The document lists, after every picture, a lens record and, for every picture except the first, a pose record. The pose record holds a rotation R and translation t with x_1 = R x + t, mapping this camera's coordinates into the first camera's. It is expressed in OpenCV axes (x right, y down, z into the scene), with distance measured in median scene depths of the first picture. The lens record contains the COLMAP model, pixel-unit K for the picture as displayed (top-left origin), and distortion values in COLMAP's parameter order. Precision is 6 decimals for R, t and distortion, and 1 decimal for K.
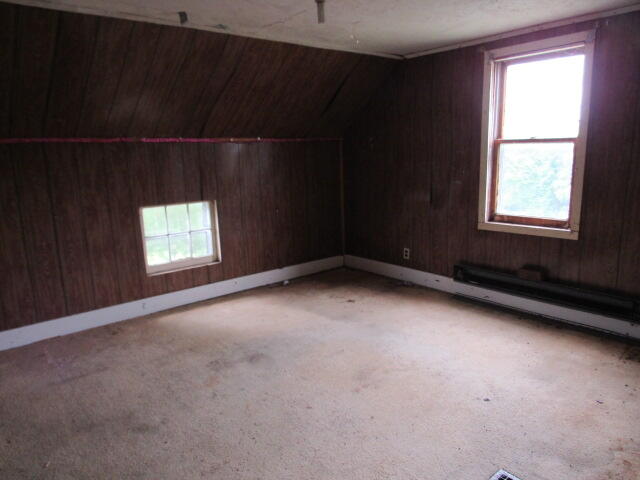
lens RADIAL K [[457.9, 0, 318.8], [0, 457.9, 240.2], [0, 0, 1]] dist [-0.036611, 0.005812]
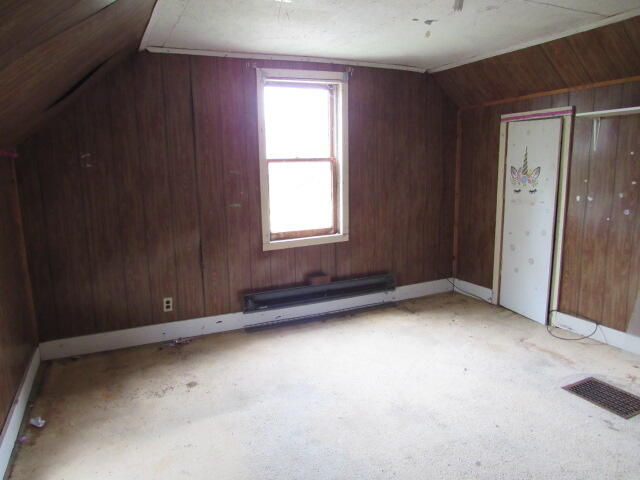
lens RADIAL K [[457.9, 0, 318.8], [0, 457.9, 240.2], [0, 0, 1]] dist [-0.036611, 0.005812]
pose [[0.261849, -0.141321, 0.954706, -0.540735], [0.203546, 0.975057, 0.088507, -0.109509], [-0.943400, 0.171151, 0.284083, 0.619184]]
